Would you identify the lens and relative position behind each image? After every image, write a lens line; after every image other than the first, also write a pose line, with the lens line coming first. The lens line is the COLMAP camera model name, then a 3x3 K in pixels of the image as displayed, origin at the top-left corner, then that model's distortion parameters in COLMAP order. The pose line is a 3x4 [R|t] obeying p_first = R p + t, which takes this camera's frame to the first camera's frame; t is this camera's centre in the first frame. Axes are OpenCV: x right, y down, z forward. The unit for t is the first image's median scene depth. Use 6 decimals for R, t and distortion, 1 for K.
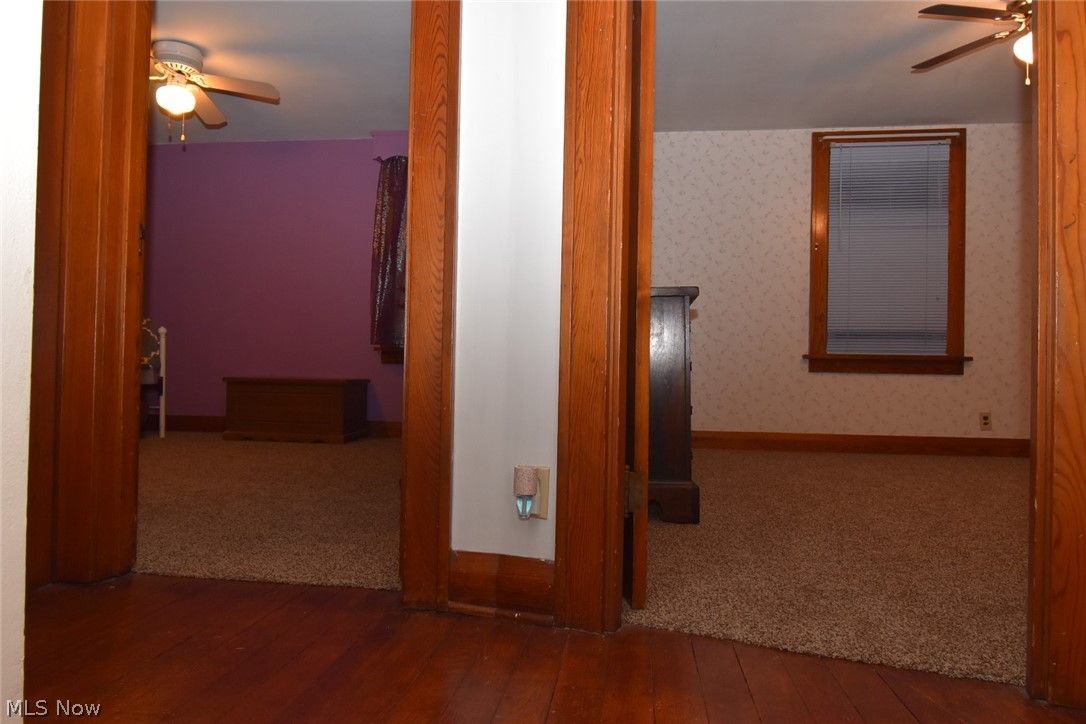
lens RADIAL K [[722.5, 0, 538.5], [0, 722.5, 363.5], [0, 0, 1]] dist [-0.001819, -0.003166]
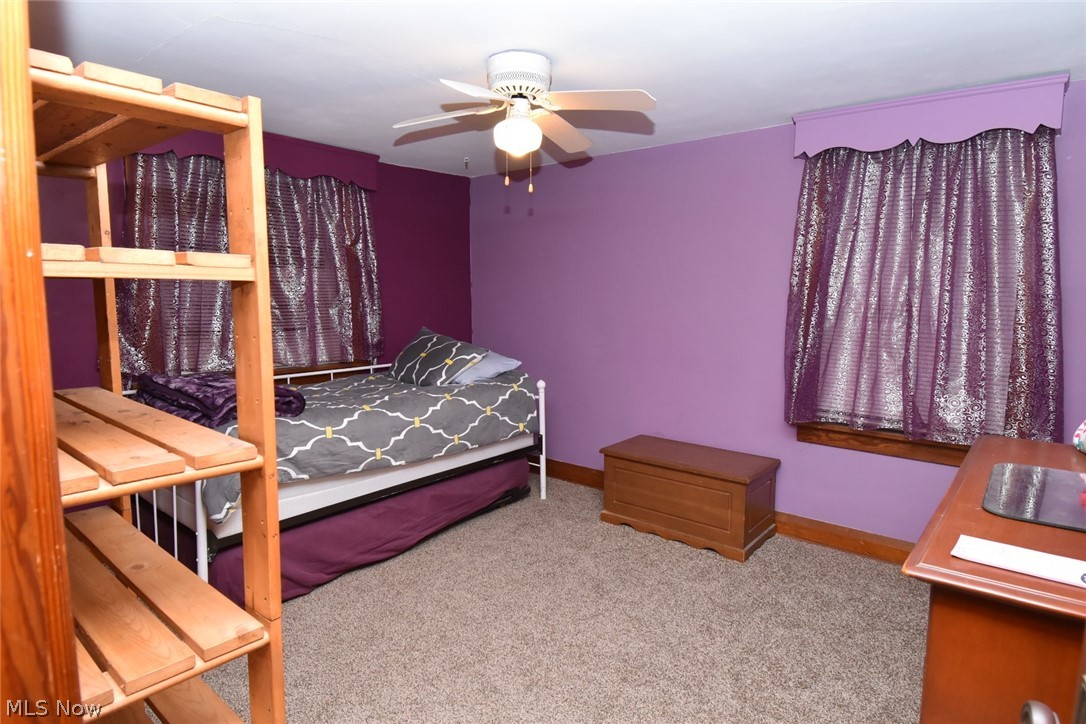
lens RADIAL K [[608.8, 0, 543.0], [0, 608.8, 362.0], [0, 0, 1]] dist [-0.003344, -0.000334]
pose [[0.844599, 0.045276, -0.533482, -0.114358], [0.017361, 0.993578, 0.111808, -0.159215], [0.535118, -0.103695, 0.838389, 0.367003]]
